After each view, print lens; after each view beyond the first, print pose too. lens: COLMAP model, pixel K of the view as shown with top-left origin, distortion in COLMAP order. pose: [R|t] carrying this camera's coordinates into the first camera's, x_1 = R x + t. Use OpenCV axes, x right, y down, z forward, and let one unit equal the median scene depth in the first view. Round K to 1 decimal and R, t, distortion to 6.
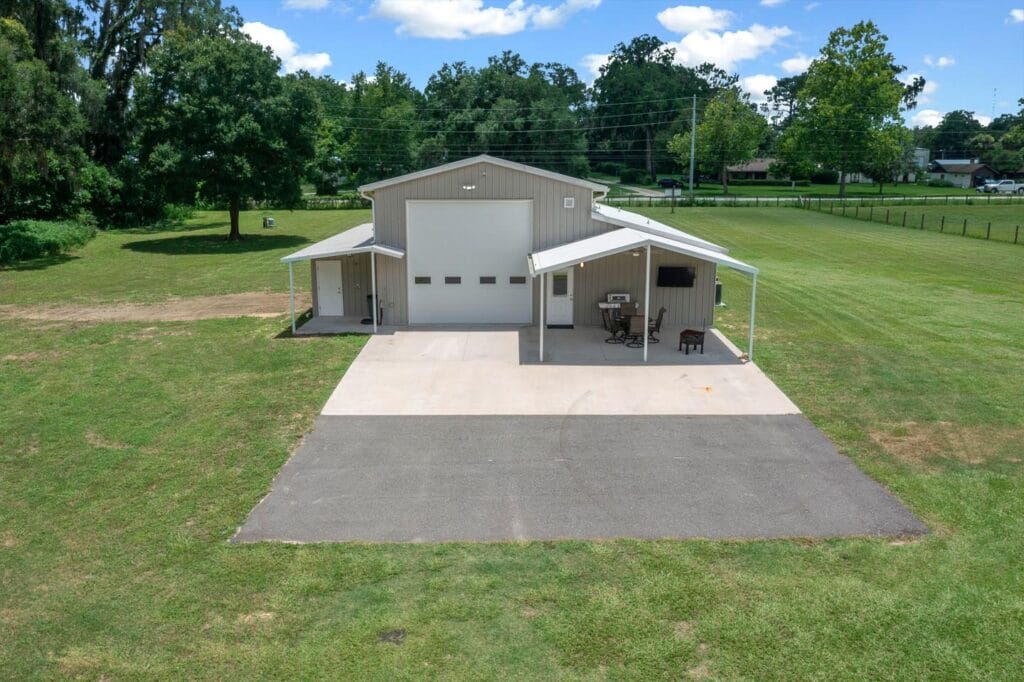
lens RADIAL K [[817.2, 0, 512.3], [0, 817.2, 333.9], [0, 0, 1]] dist [-0.008505, -0.003734]
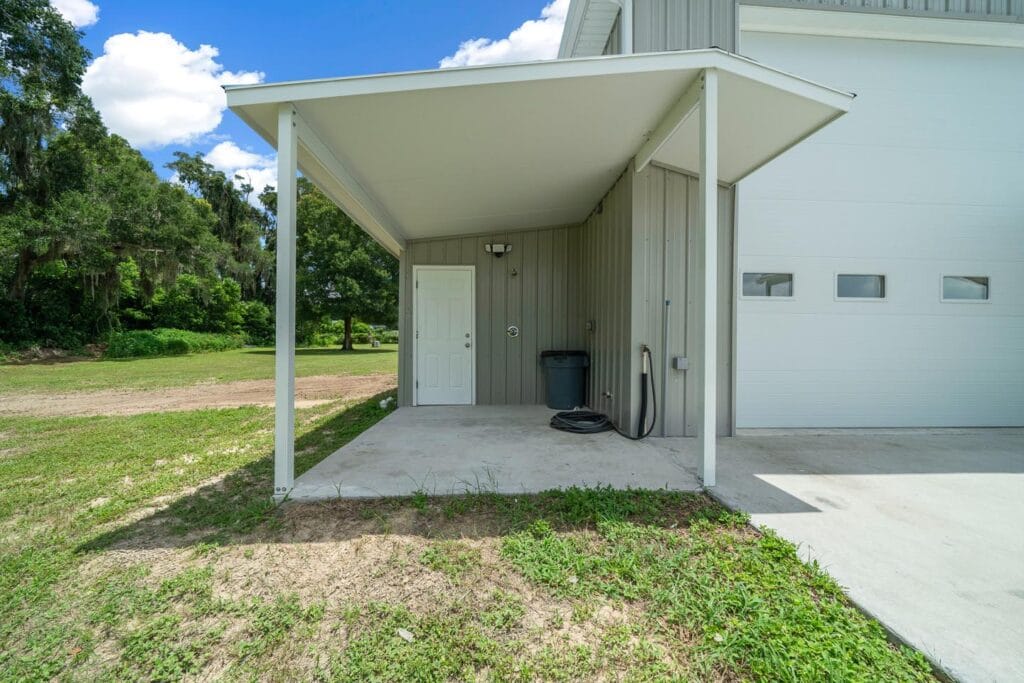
lens RADIAL K [[362.5, 0, 508.2], [0, 362.5, 335.9], [0, 0, 1]] dist [-0.000586, 0.000085]
pose [[0.999272, 0.006108, 0.037651, -0.210748], [0.002093, 0.976829, -0.214013, -0.018228], [-0.038086, 0.213936, 0.976105, 0.876285]]
